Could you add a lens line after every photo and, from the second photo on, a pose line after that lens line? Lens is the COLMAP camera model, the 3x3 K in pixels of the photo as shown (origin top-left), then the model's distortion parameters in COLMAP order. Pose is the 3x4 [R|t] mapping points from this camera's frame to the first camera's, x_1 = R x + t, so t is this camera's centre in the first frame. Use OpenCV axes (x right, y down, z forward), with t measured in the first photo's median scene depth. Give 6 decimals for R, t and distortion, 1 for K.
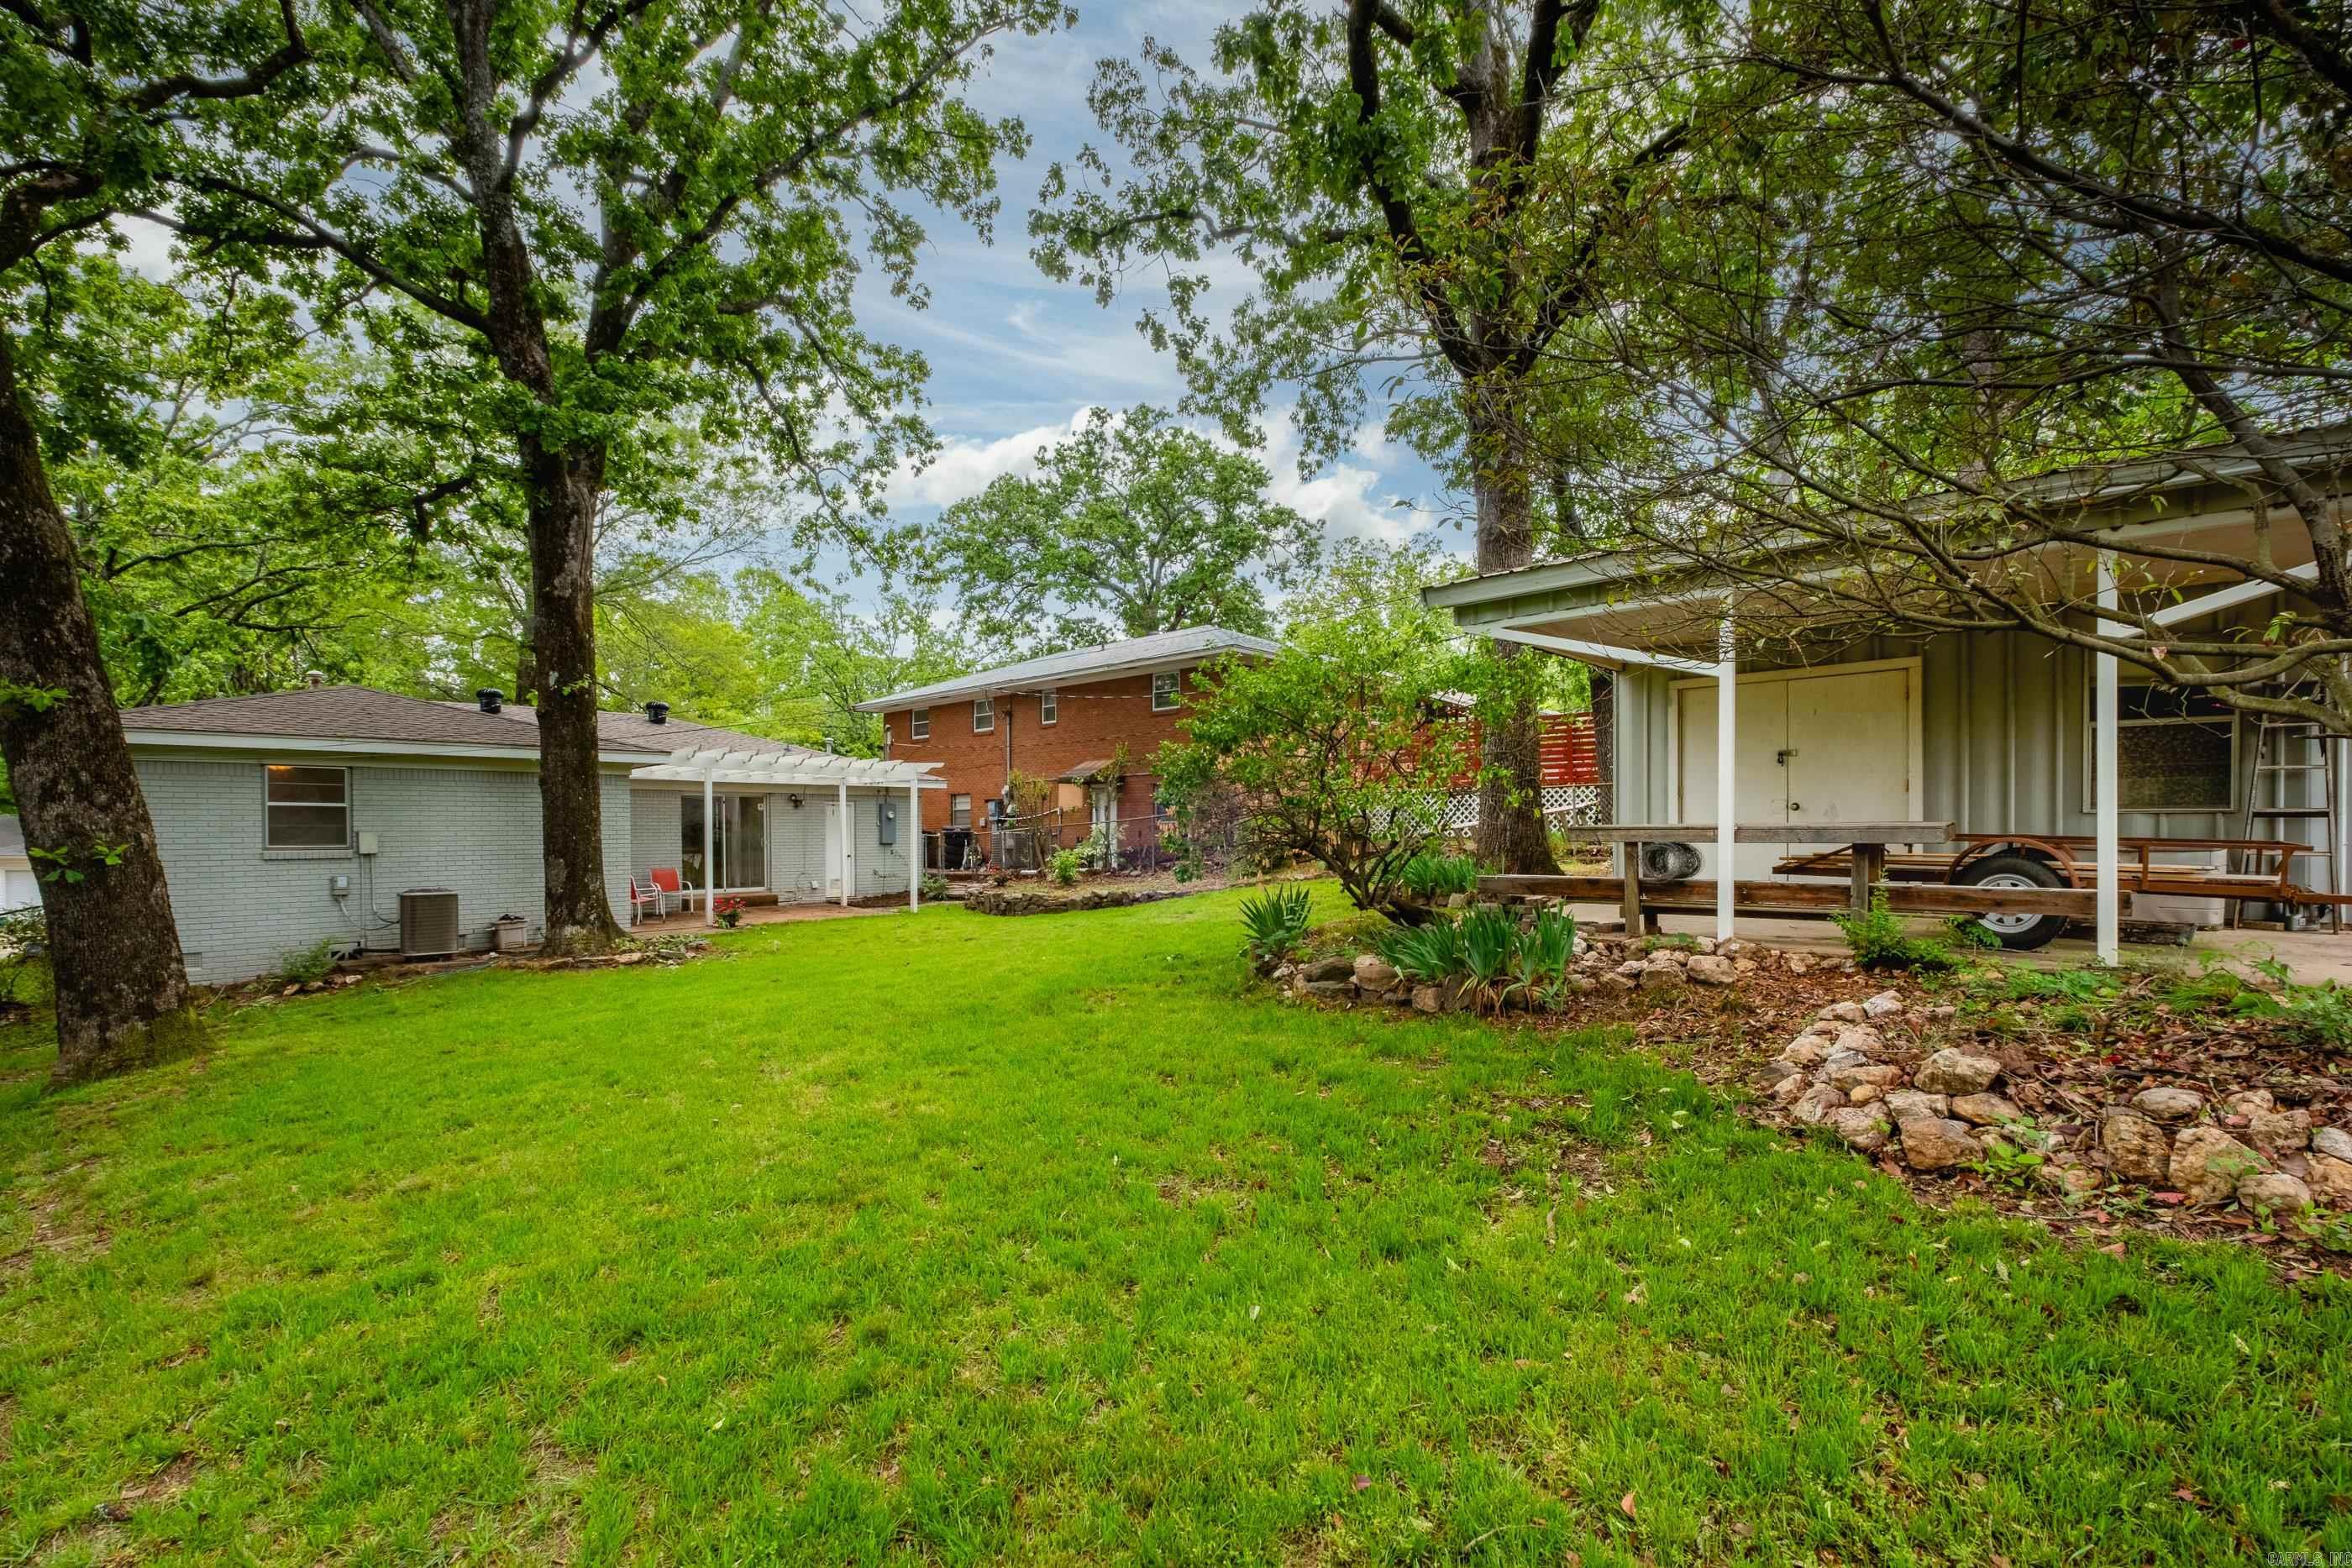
lens RADIAL K [[1009.2, 0, 1196.8], [0, 1009.2, 842.7], [0, 0, 1]] dist [0.003334, -0.002289]
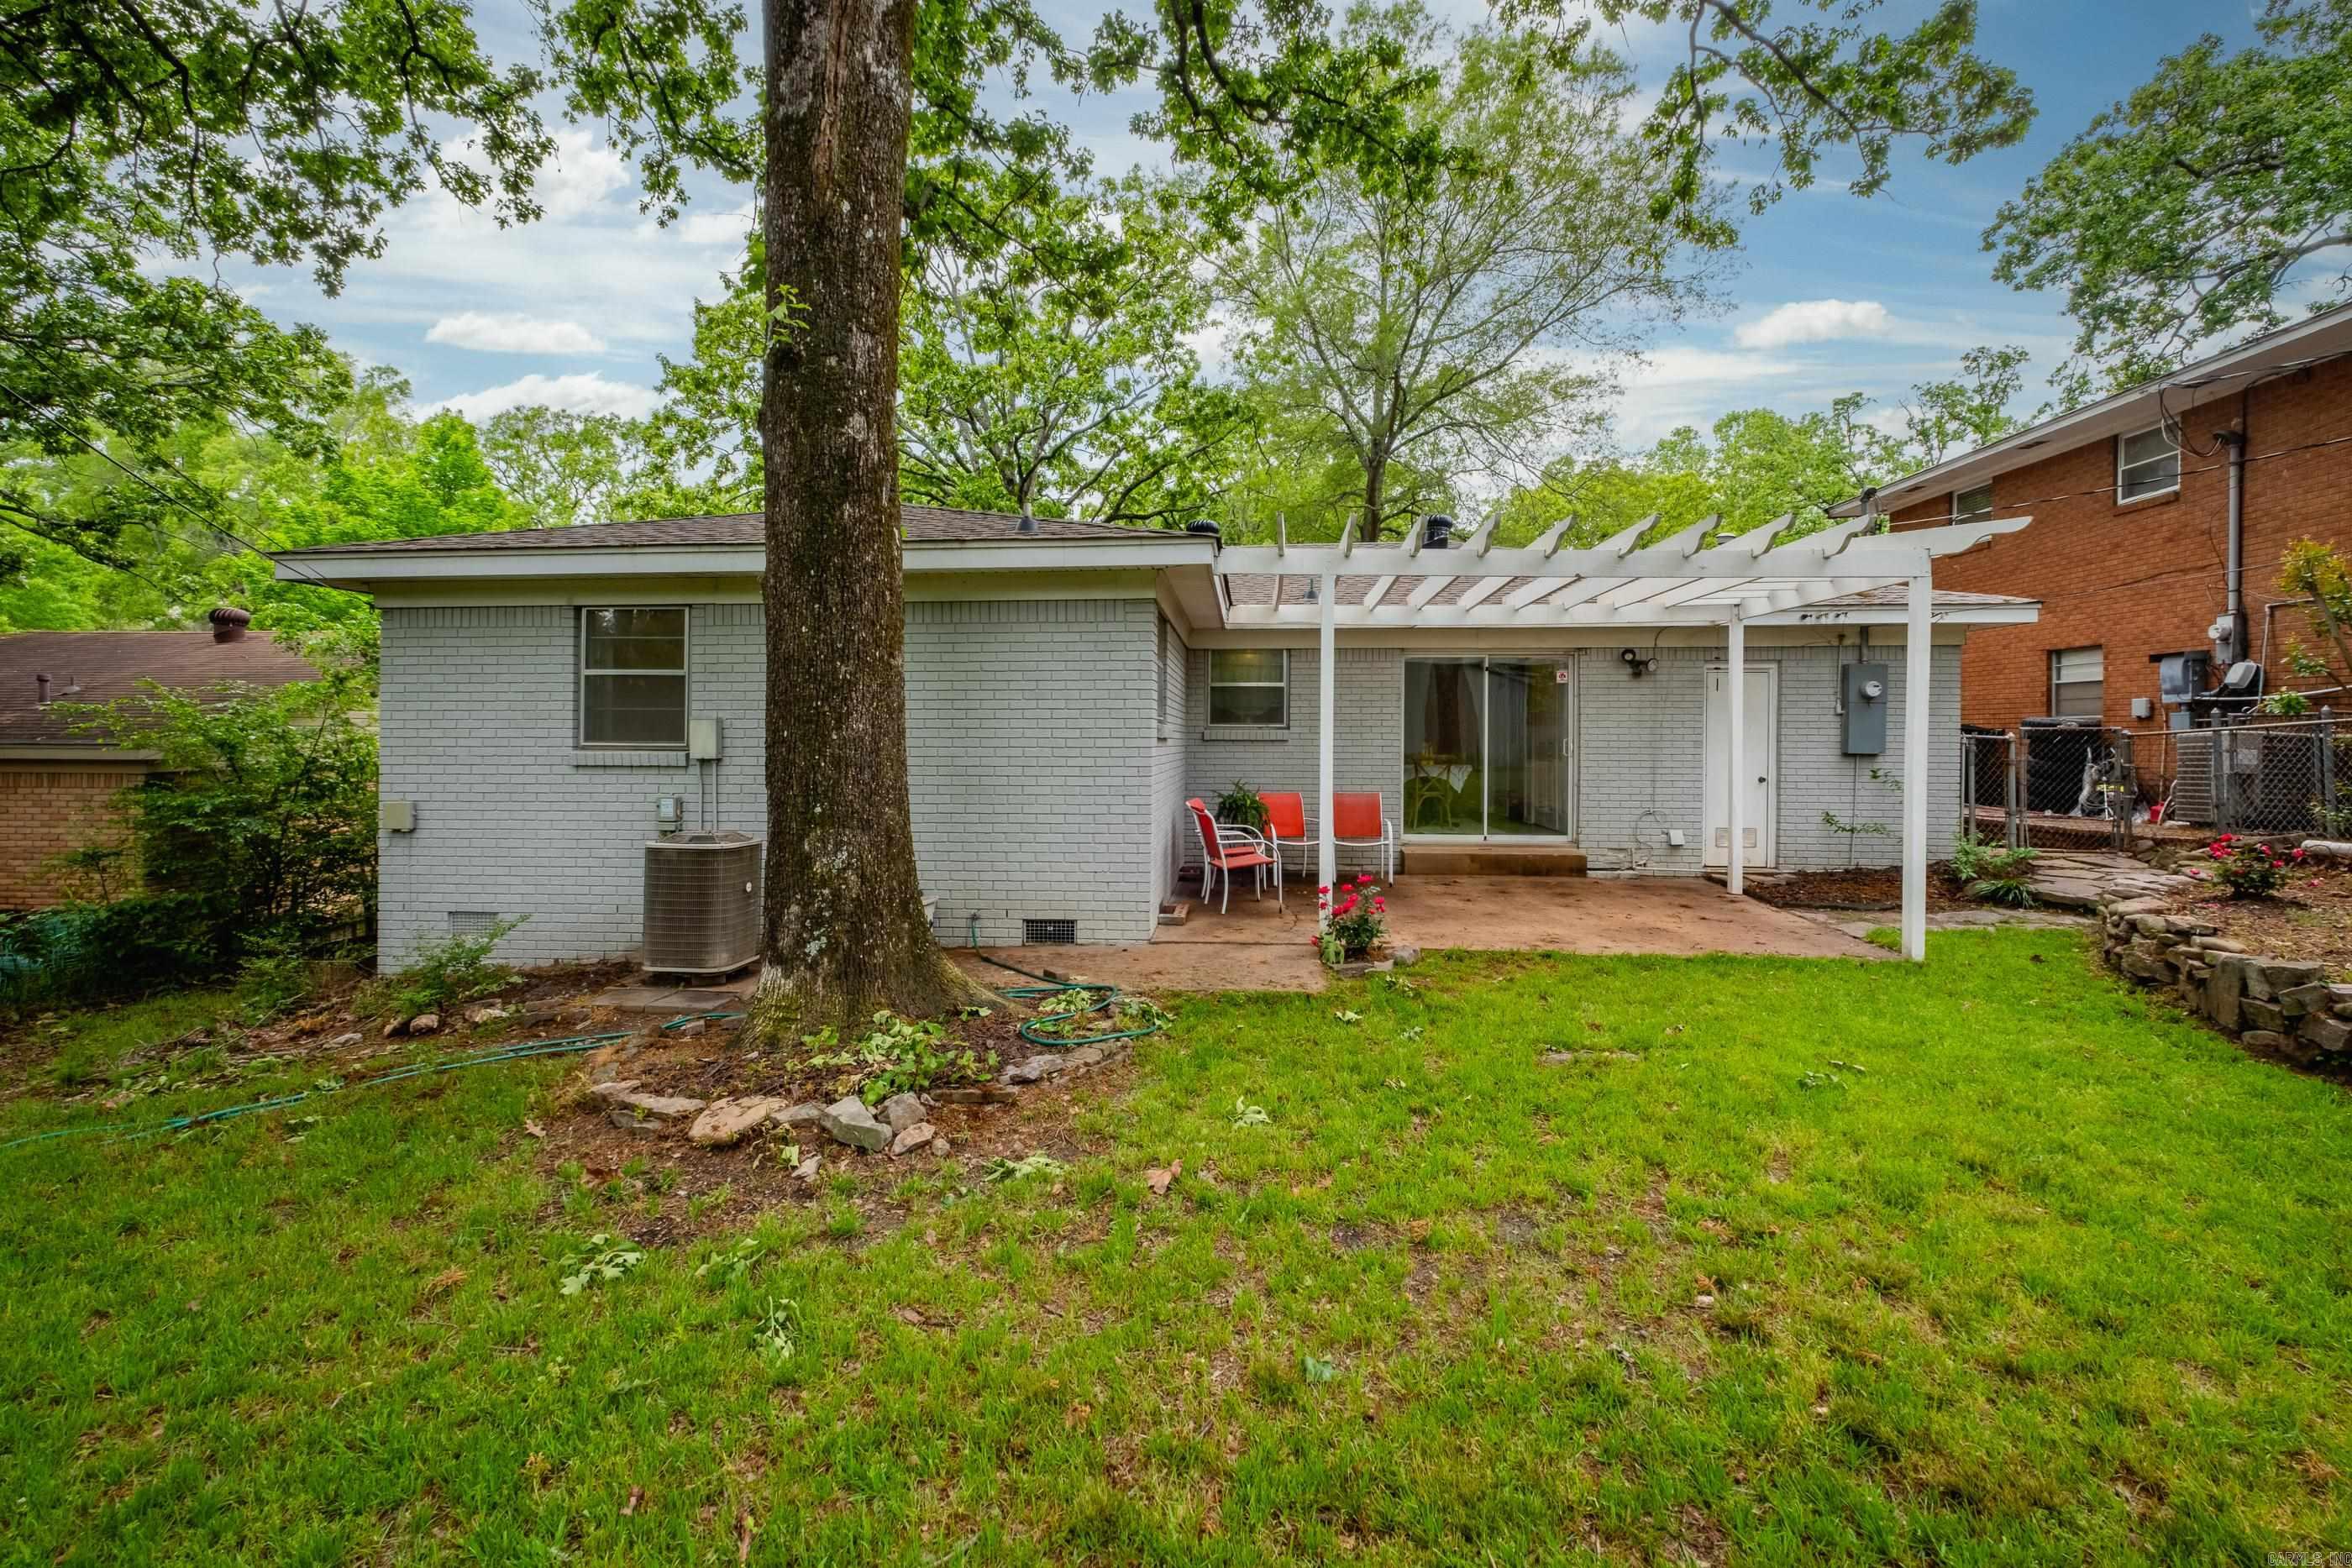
lens RADIAL K [[1009.2, 0, 1154.7], [0, 1009.2, 734.7], [0, 0, 1]] dist [0.003334, -0.002289]
pose [[0.575989, 0.012580, -0.817361, -0.125694], [-0.015550, 0.999869, 0.004431, -0.005145], [0.817310, 0.010158, 0.576109, 0.501257]]
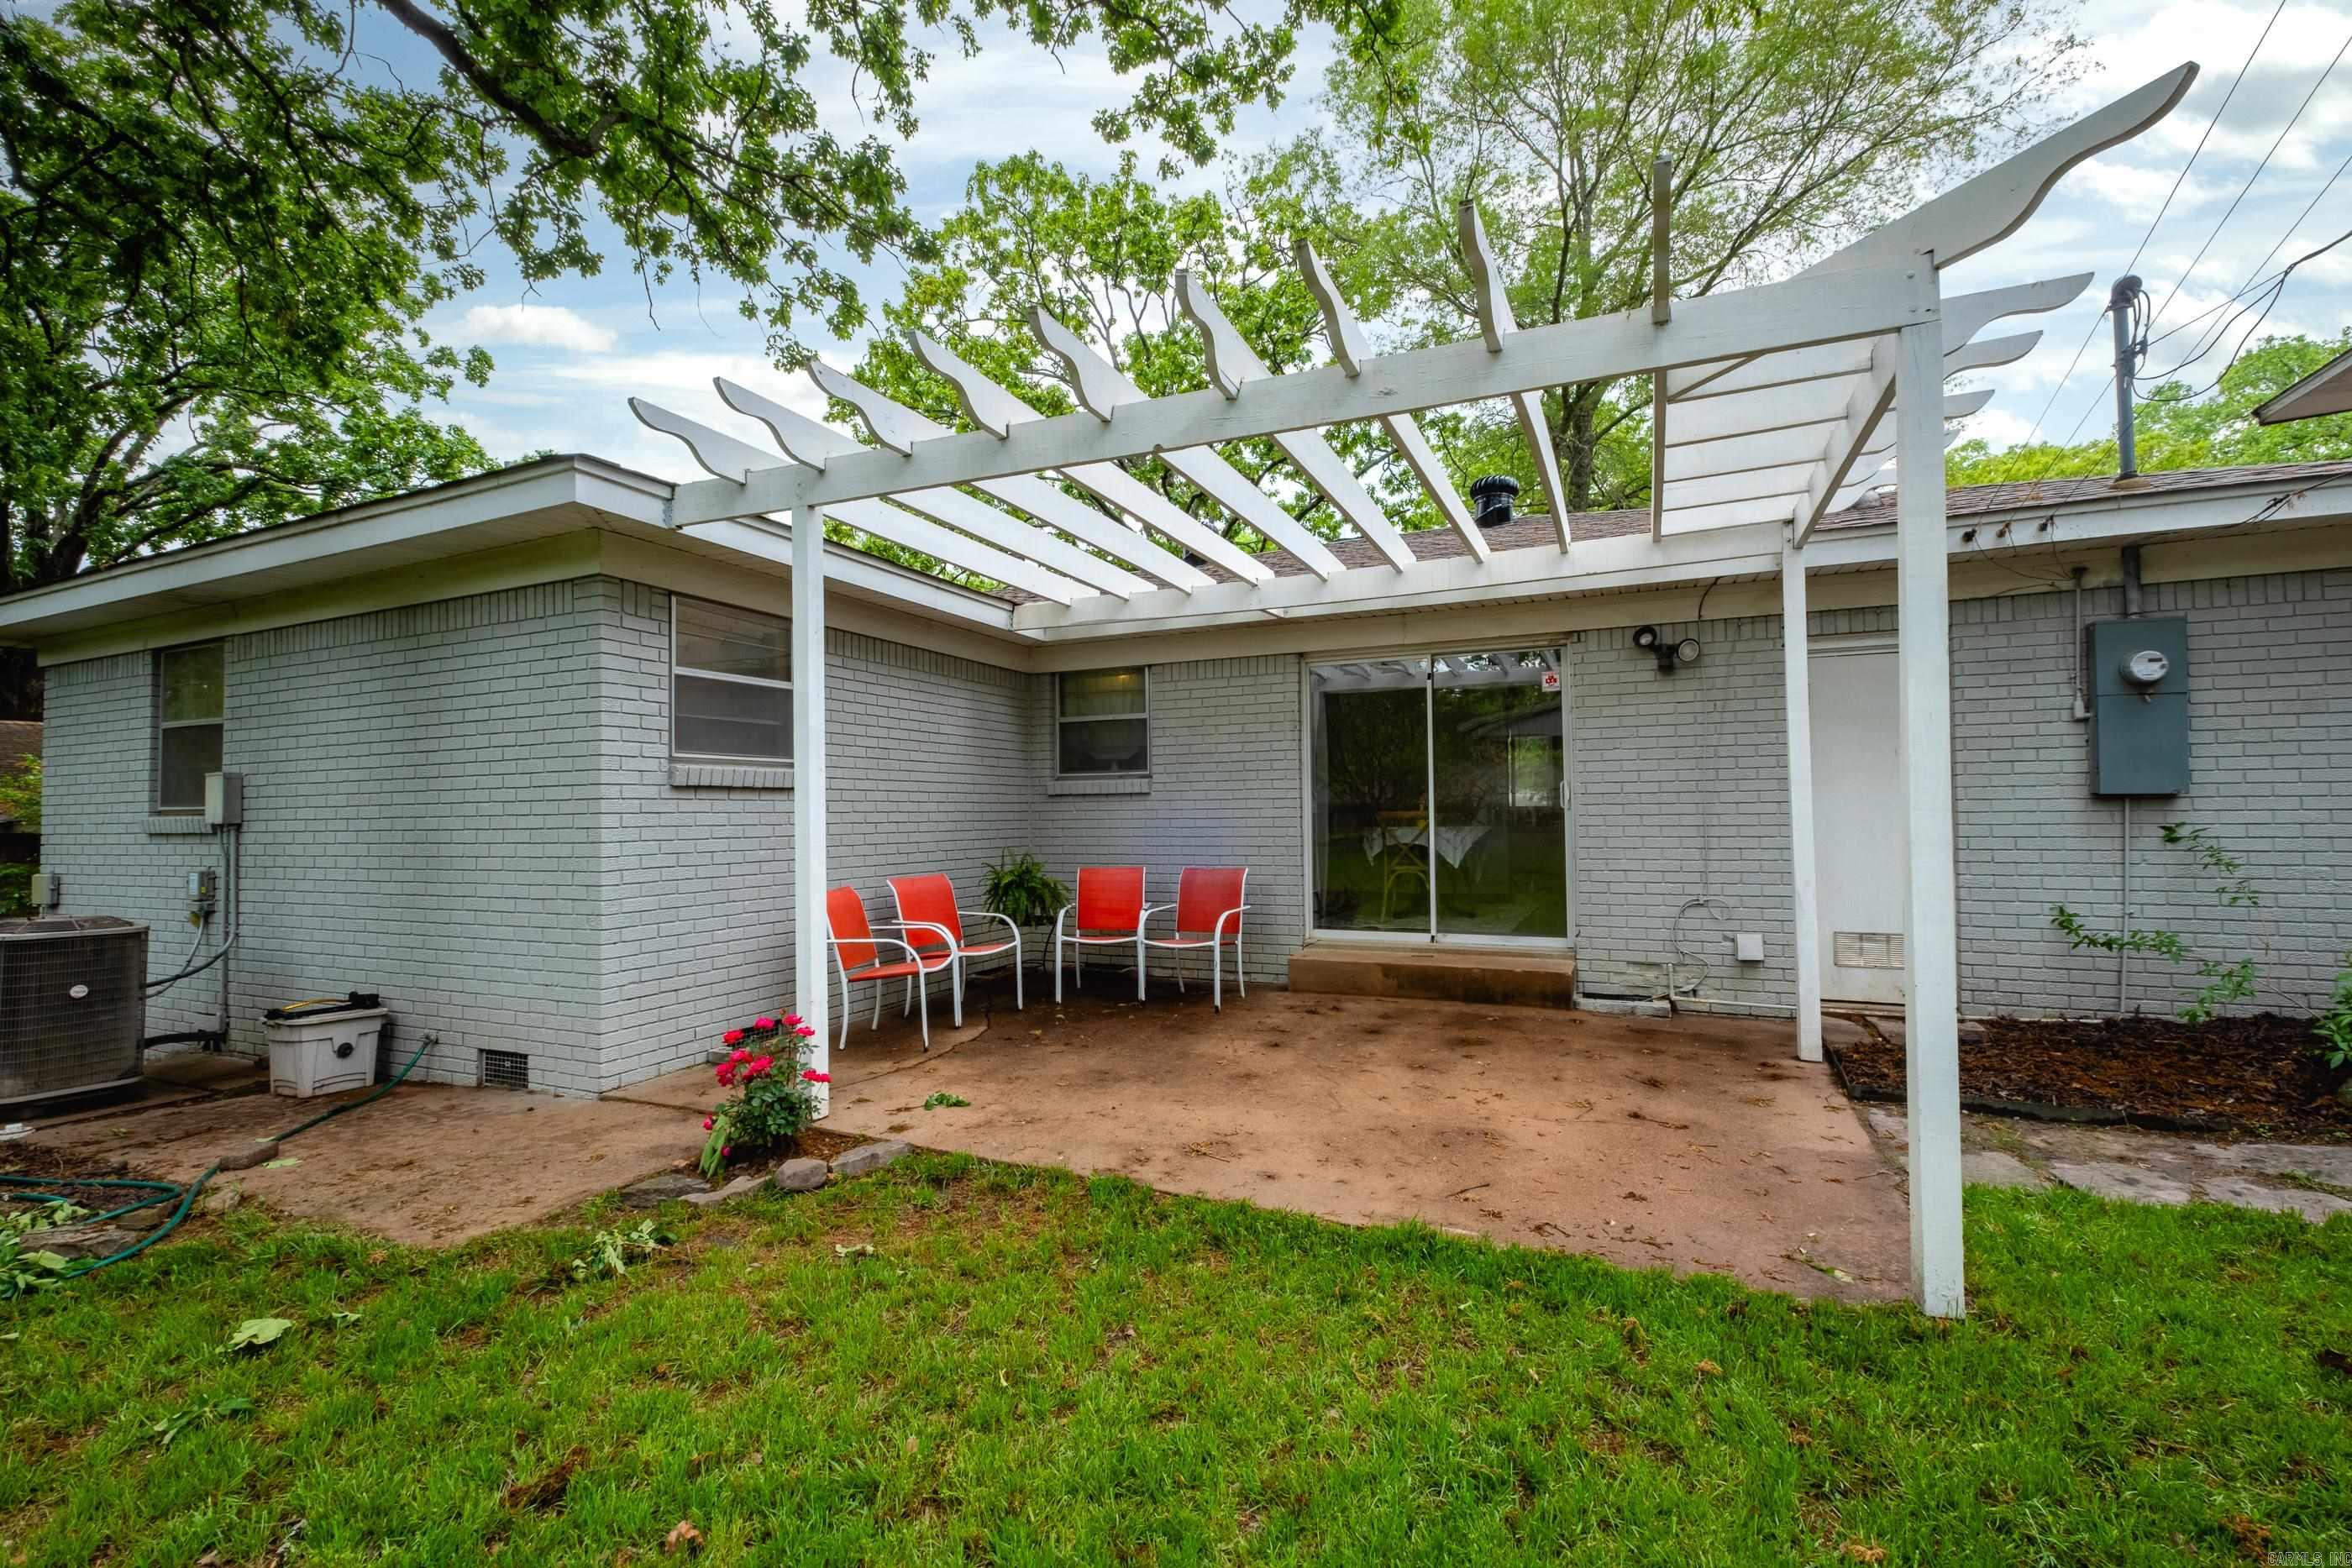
lens RADIAL K [[1009.2, 0, 1166.4], [0, 1009.2, 783.7], [0, 0, 1]] dist [0.003334, -0.002289]
pose [[0.276279, -0.016177, -0.960941, -0.151527], [0.003464, 0.999869, -0.015837, 0.000812], [0.961071, 0.001047, 0.276298, 0.739195]]
